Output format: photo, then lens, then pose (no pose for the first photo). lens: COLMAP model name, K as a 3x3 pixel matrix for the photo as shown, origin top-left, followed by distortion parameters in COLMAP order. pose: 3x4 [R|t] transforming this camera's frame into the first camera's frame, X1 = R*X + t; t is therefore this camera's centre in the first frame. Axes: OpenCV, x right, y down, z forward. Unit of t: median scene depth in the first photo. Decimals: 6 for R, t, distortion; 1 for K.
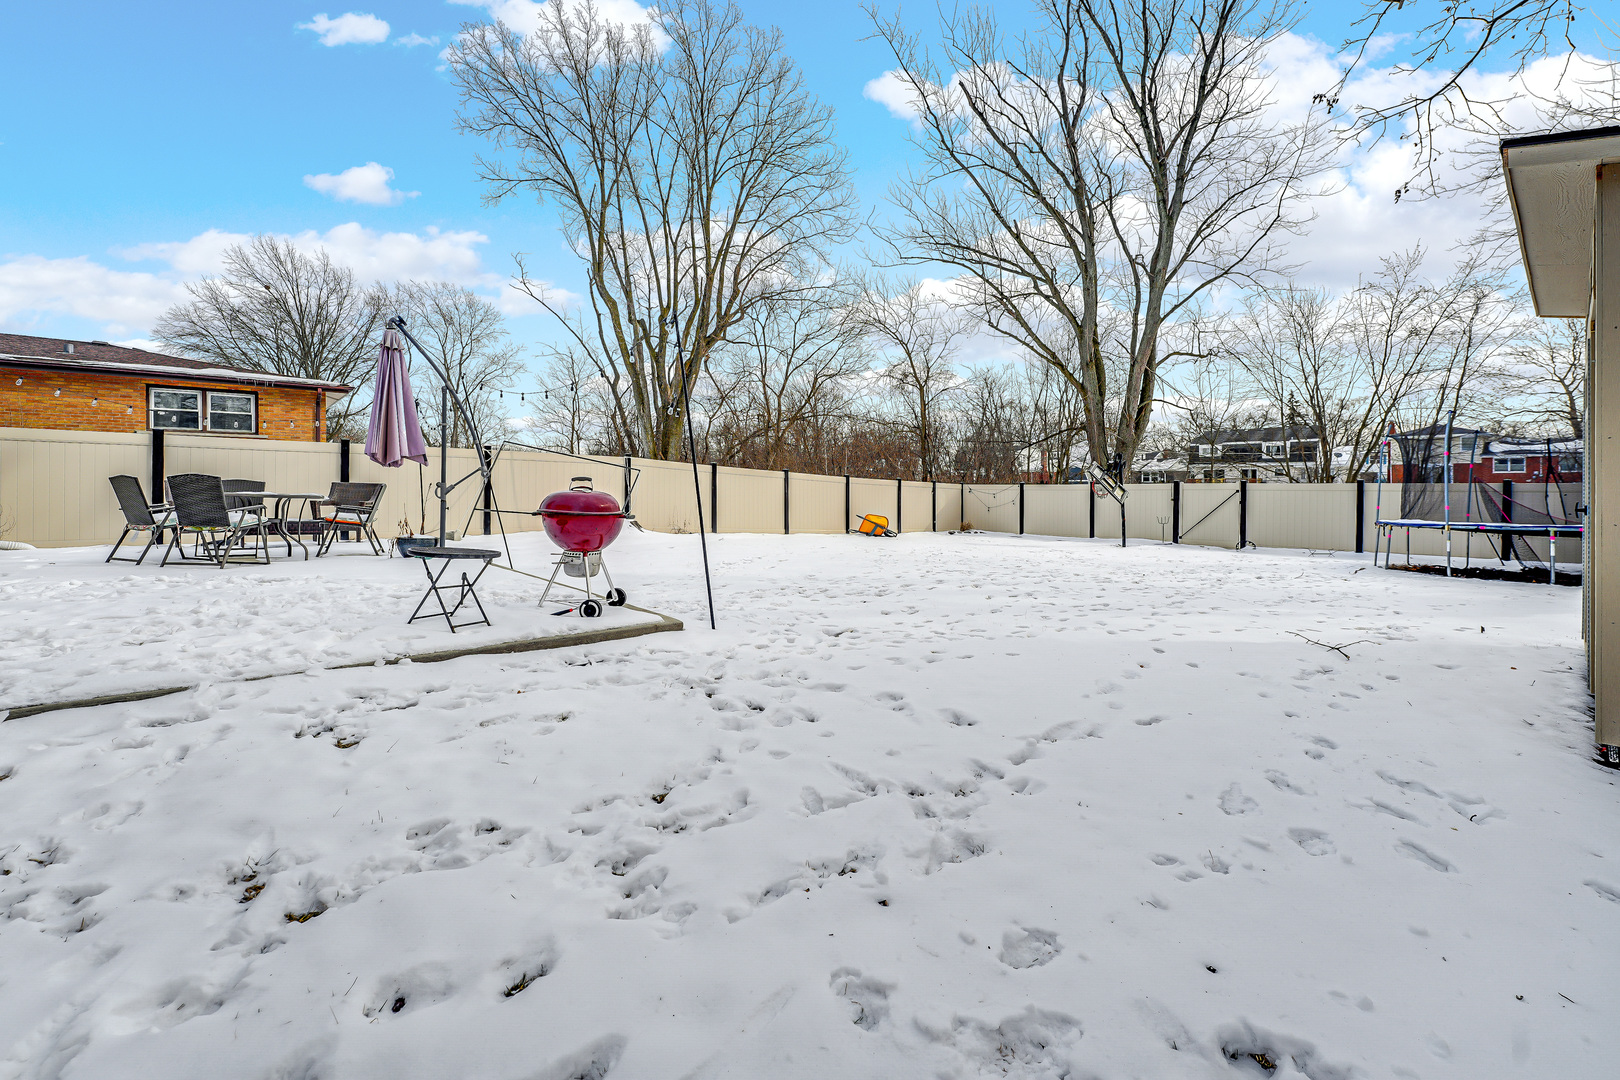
lens RADIAL K [[672.7, 0, 814.1], [0, 672.7, 530.0], [0, 0, 1]] dist [0.001163, 0.000355]
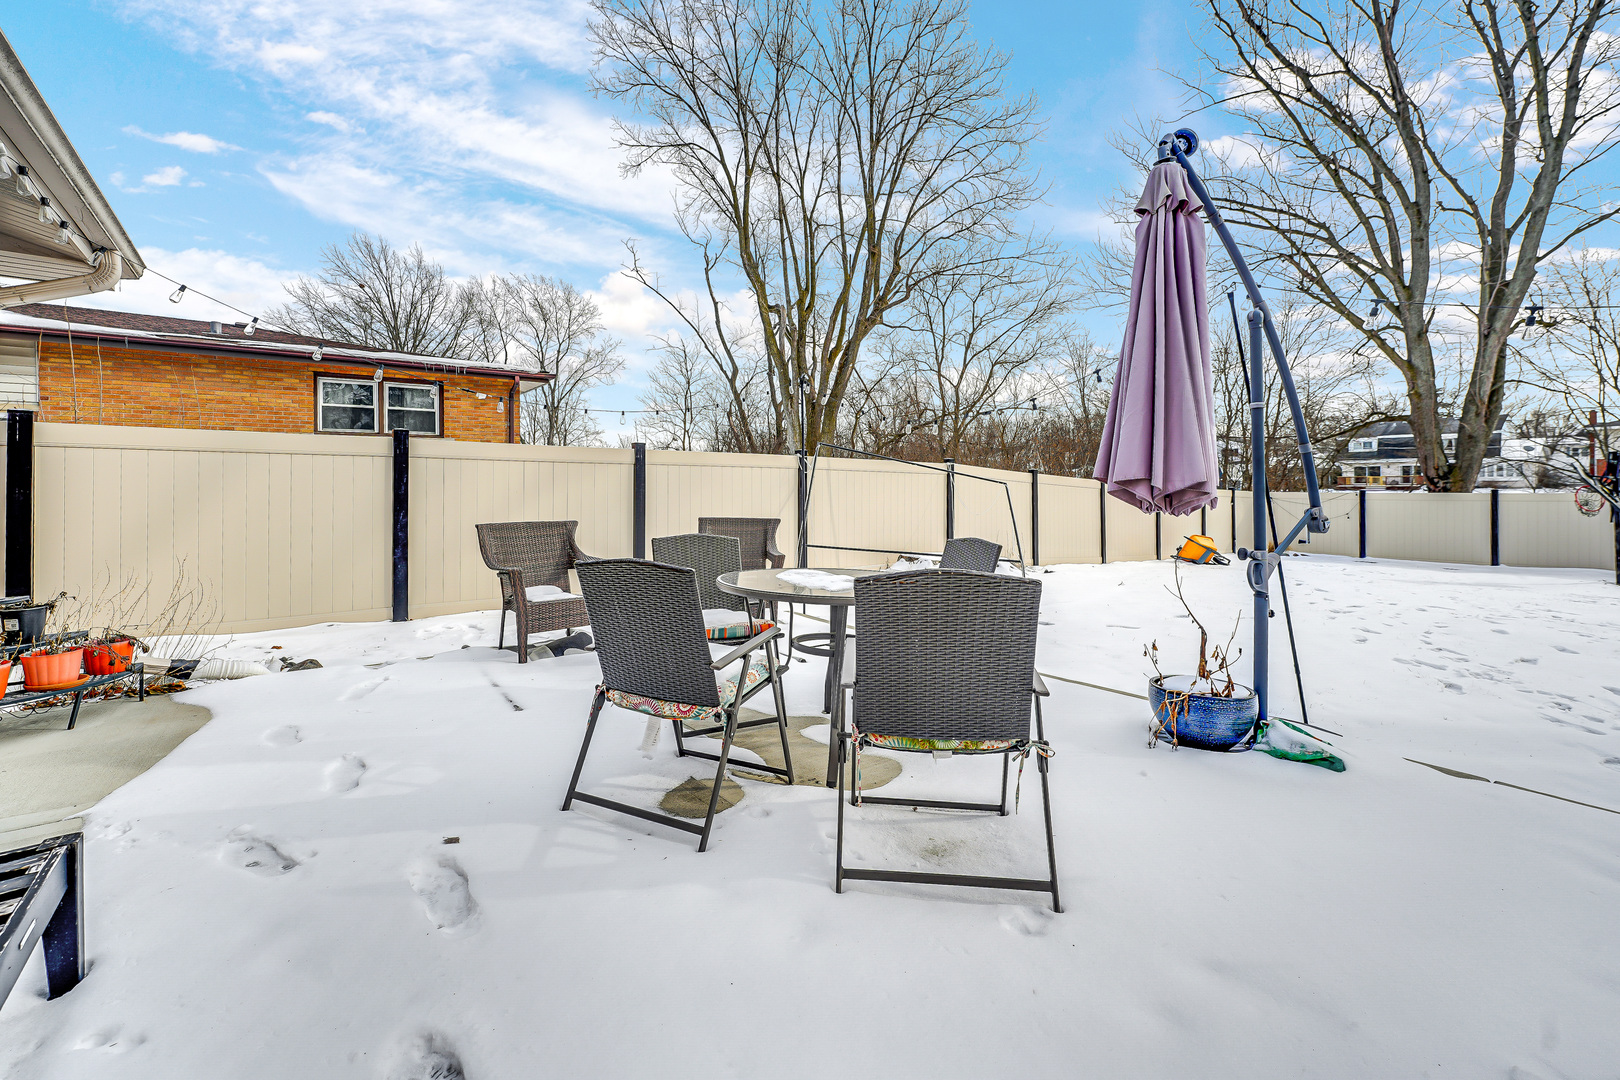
lens RADIAL K [[673.6, 0, 809.8], [0, 673.6, 522.0], [0, 0, 1]] dist [0.000450, 0.000034]
pose [[0.997923, -0.002464, -0.064373, -0.176755], [0.001869, 0.999955, -0.009286, -0.018633], [0.064393, 0.009147, 0.997883, 0.130053]]
